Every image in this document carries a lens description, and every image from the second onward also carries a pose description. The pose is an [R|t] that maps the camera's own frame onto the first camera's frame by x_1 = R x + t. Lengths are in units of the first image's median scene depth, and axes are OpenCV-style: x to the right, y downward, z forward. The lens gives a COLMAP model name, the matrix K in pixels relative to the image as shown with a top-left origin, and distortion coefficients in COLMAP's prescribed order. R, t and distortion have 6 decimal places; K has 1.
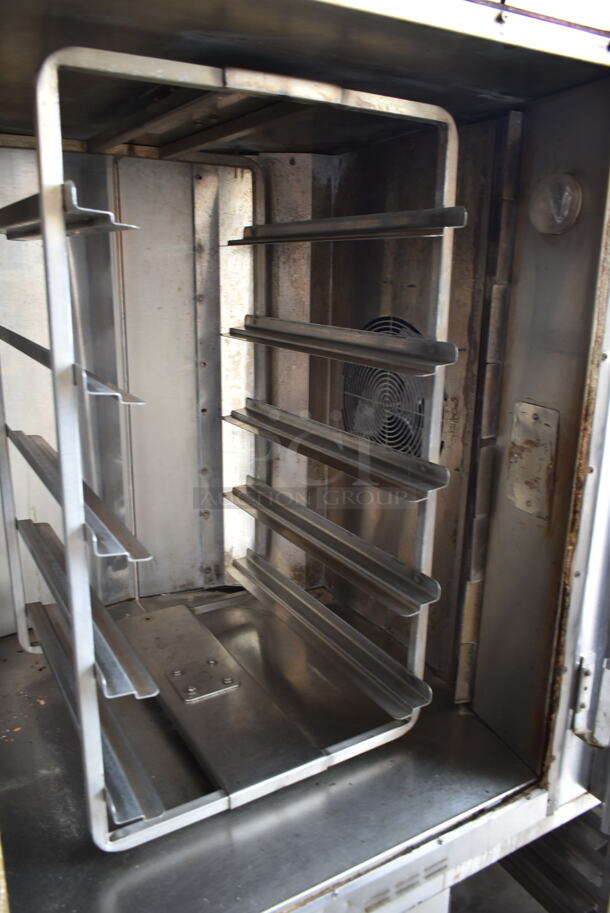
lens RADIAL K [[698.4, 0, 298.9], [0, 698.4, 452.0], [0, 0, 1]] dist [-0.012604, -0.001017]
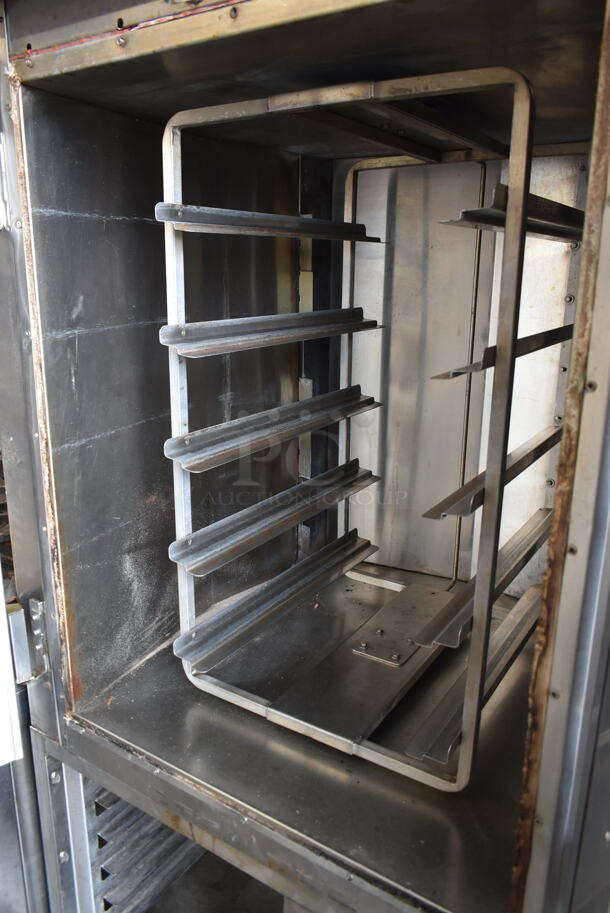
lens RADIAL K [[698.4, 0, 299.4], [0, 698.4, 451.9], [0, 0, 1]] dist [-0.012604, -0.001017]
pose [[0.442362, 0.224375, -0.868316, 0.734095], [-0.234325, 0.963482, 0.129590, -0.077478], [0.865683, 0.146142, 0.478784, 0.357531]]
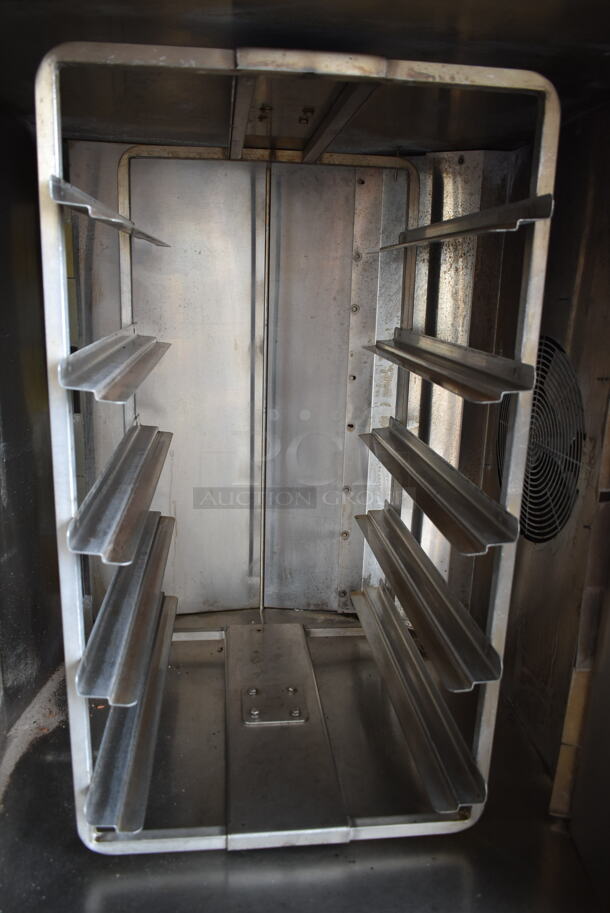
lens RADIAL K [[698.4, 0, 299.9], [0, 698.4, 452.8], [0, 0, 1]] dist [-0.012604, -0.001017]
pose [[0.908912, 0.112414, -0.401551, 0.259996], [-0.122773, 0.992435, -0.000065, -0.020363], [0.398505, 0.049359, 0.915837, 0.141468]]
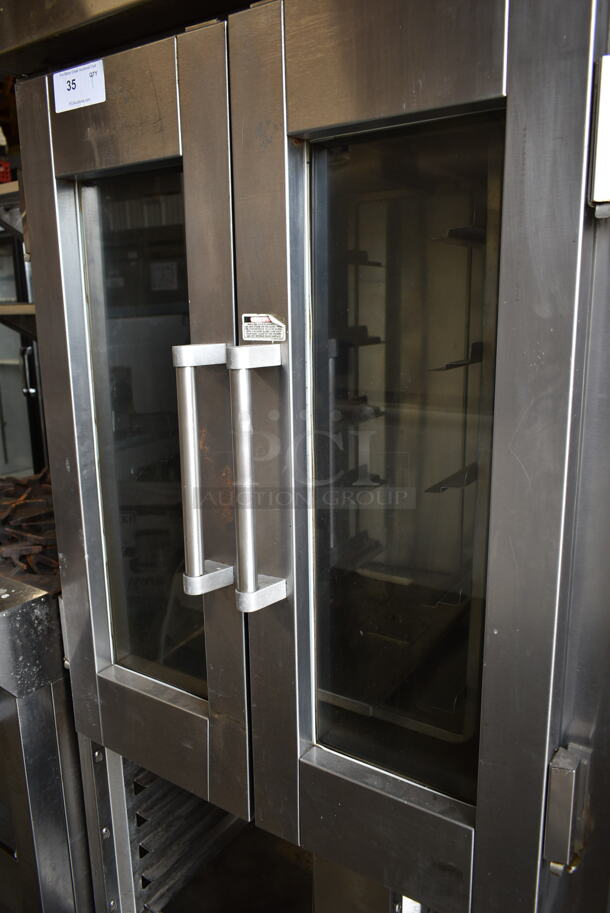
lens RADIAL K [[698.4, 0, 304.5], [0, 698.4, 459.7], [0, 0, 1]] dist [-0.012604, -0.001017]
pose [[0.447210, 0.176349, -0.876872, 0.848841], [-0.209688, 0.973720, 0.088884, -0.028258], [0.869502, 0.144119, 0.472436, 0.291913]]
